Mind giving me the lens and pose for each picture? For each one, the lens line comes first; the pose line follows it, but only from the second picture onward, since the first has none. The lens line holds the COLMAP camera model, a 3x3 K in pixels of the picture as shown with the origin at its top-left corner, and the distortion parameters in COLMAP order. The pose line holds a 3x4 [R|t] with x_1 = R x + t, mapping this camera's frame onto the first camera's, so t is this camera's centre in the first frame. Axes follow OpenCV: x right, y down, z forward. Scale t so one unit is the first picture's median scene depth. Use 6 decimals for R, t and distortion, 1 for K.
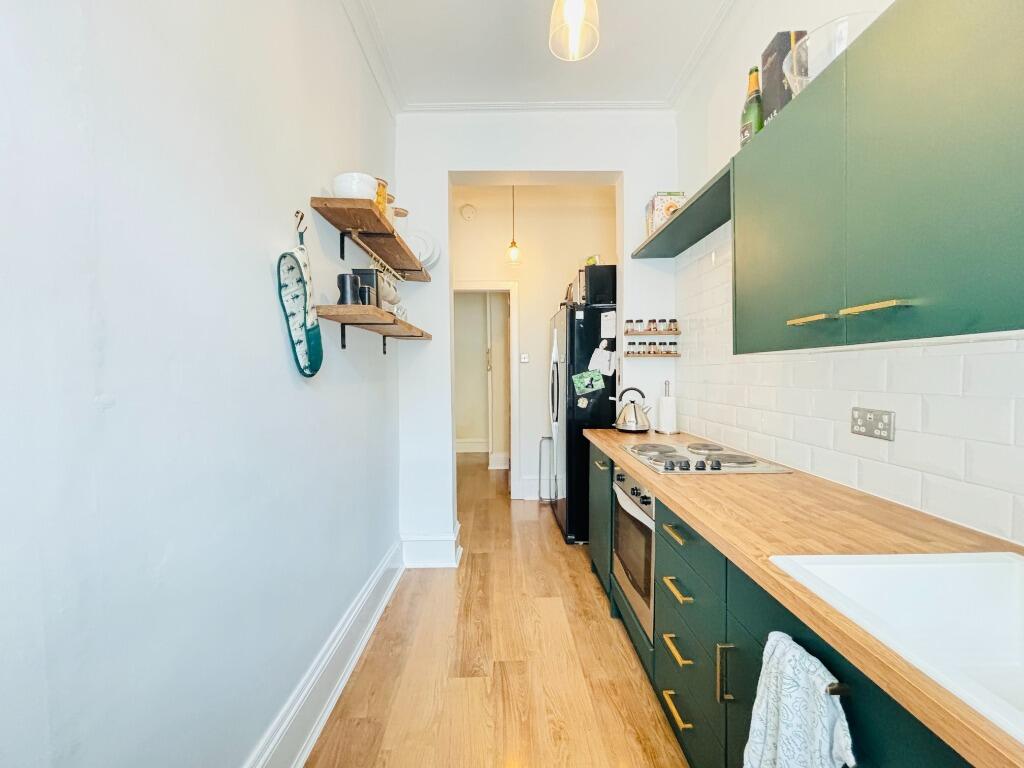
lens RADIAL K [[415.1, 0, 512.1], [0, 415.1, 383.3], [0, 0, 1]] dist [-0.000721, -0.001079]
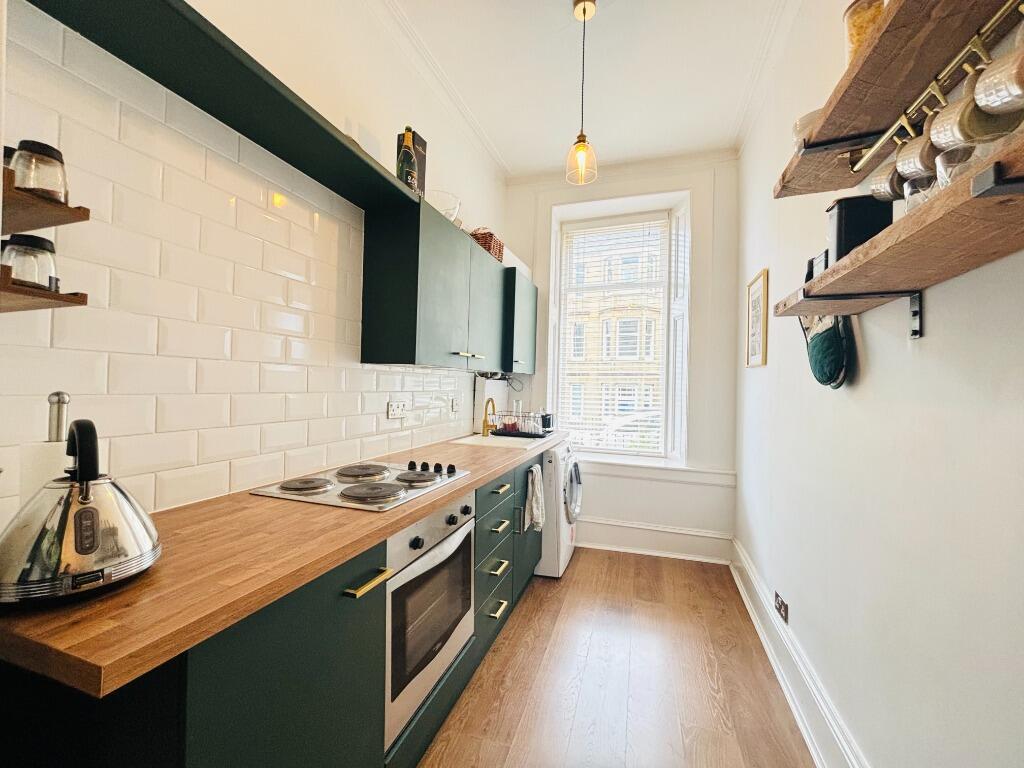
lens RADIAL K [[415.1, 0, 511.3], [0, 415.1, 385.1], [0, 0, 1]] dist [-0.000721, -0.001079]
pose [[-0.939724, -0.007618, 0.341848, -0.153892], [-0.001722, 0.999845, 0.017549, -0.011274], [-0.341928, 0.015903, -0.939591, 1.660213]]
